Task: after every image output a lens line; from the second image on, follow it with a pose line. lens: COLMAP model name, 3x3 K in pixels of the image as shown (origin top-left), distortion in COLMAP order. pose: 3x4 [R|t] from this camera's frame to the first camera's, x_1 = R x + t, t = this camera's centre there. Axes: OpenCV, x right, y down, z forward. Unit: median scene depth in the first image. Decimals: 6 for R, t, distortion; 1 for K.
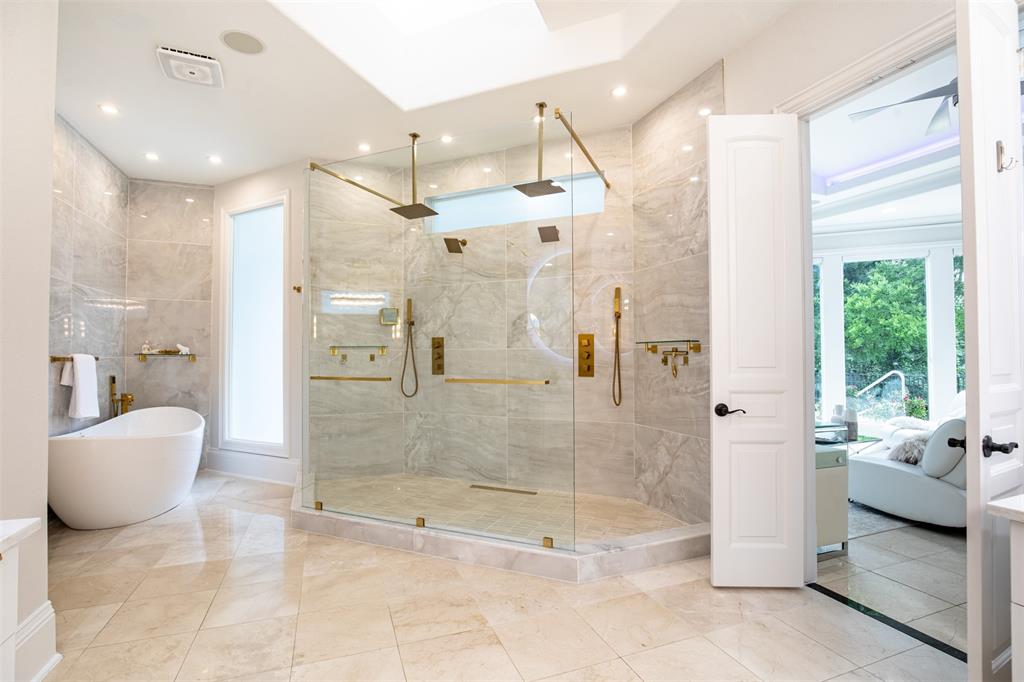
lens RADIAL K [[498.7, 0, 506.5], [0, 498.7, 343.5], [0, 0, 1]] dist [-0.002392, 0.000419]
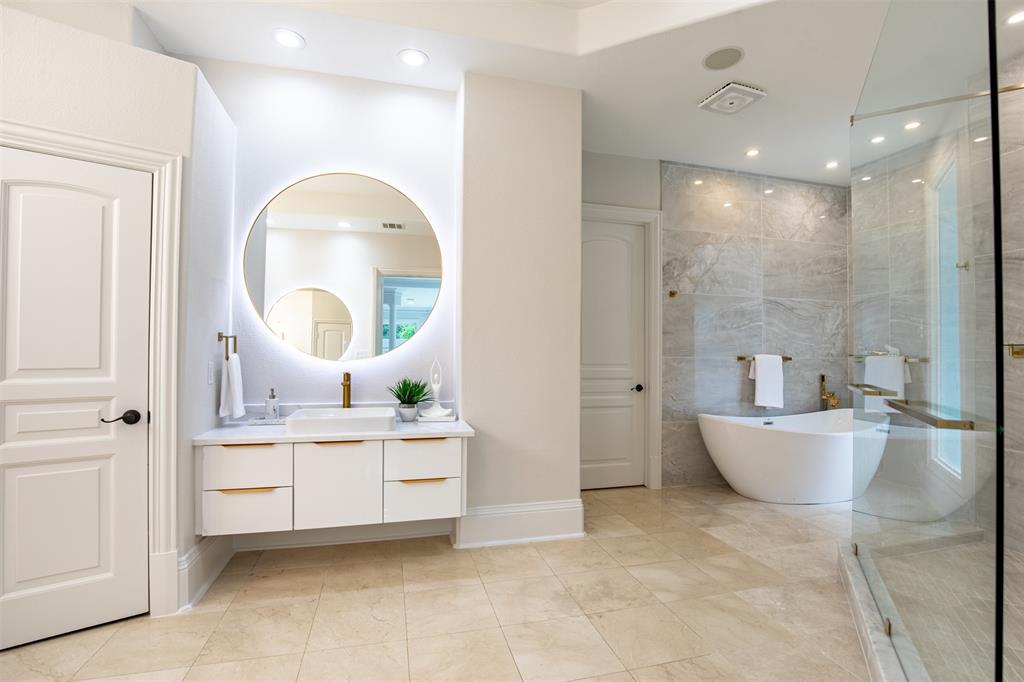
lens RADIAL K [[478.3, 0, 508.3], [0, 478.3, 344.5], [0, 0, 1]] dist [-0.025672, 0.001114]
pose [[-0.097965, -0.015713, -0.995066, 0.422960], [0.012213, 0.999781, -0.016990, 0.009519], [0.995115, -0.013817, -0.097751, 0.542430]]
